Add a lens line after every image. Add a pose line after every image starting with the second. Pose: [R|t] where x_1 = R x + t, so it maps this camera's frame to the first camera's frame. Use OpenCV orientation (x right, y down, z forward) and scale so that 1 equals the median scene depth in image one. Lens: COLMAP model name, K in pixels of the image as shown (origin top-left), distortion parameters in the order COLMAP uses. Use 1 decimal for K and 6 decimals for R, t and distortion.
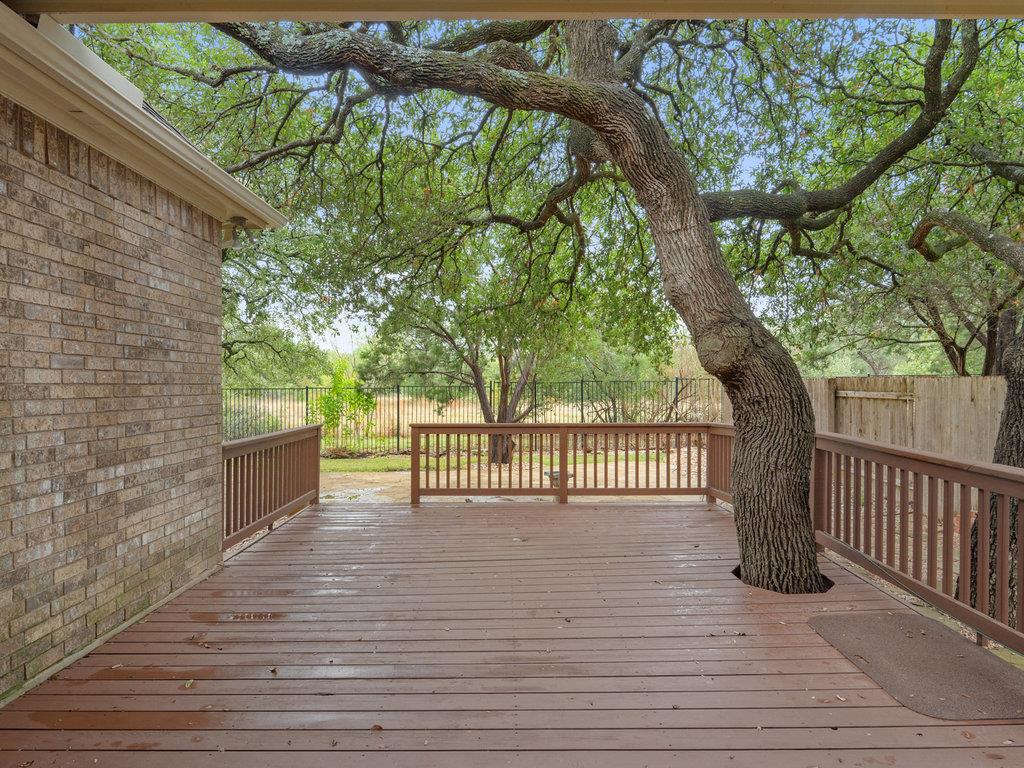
lens RADIAL K [[527.4, 0, 512.8], [0, 527.4, 383.5], [0, 0, 1]] dist [0.009555, -0.010600]
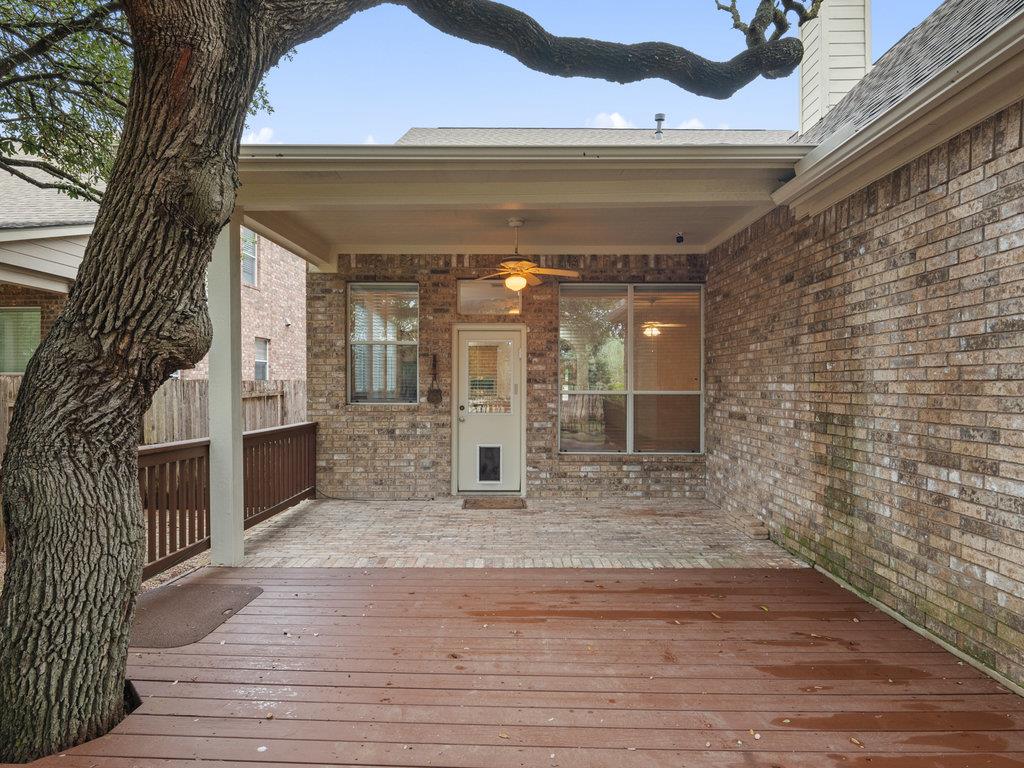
lens RADIAL K [[576.8, 0, 511.9], [0, 576.8, 387.0], [0, 0, 1]] dist [-0.002255, -0.000446]
pose [[-0.999956, -0.002020, 0.009201, 0.006395], [-0.002014, 0.999998, 0.000643, 0.013671], [-0.009202, 0.000624, -0.999957, 2.130219]]
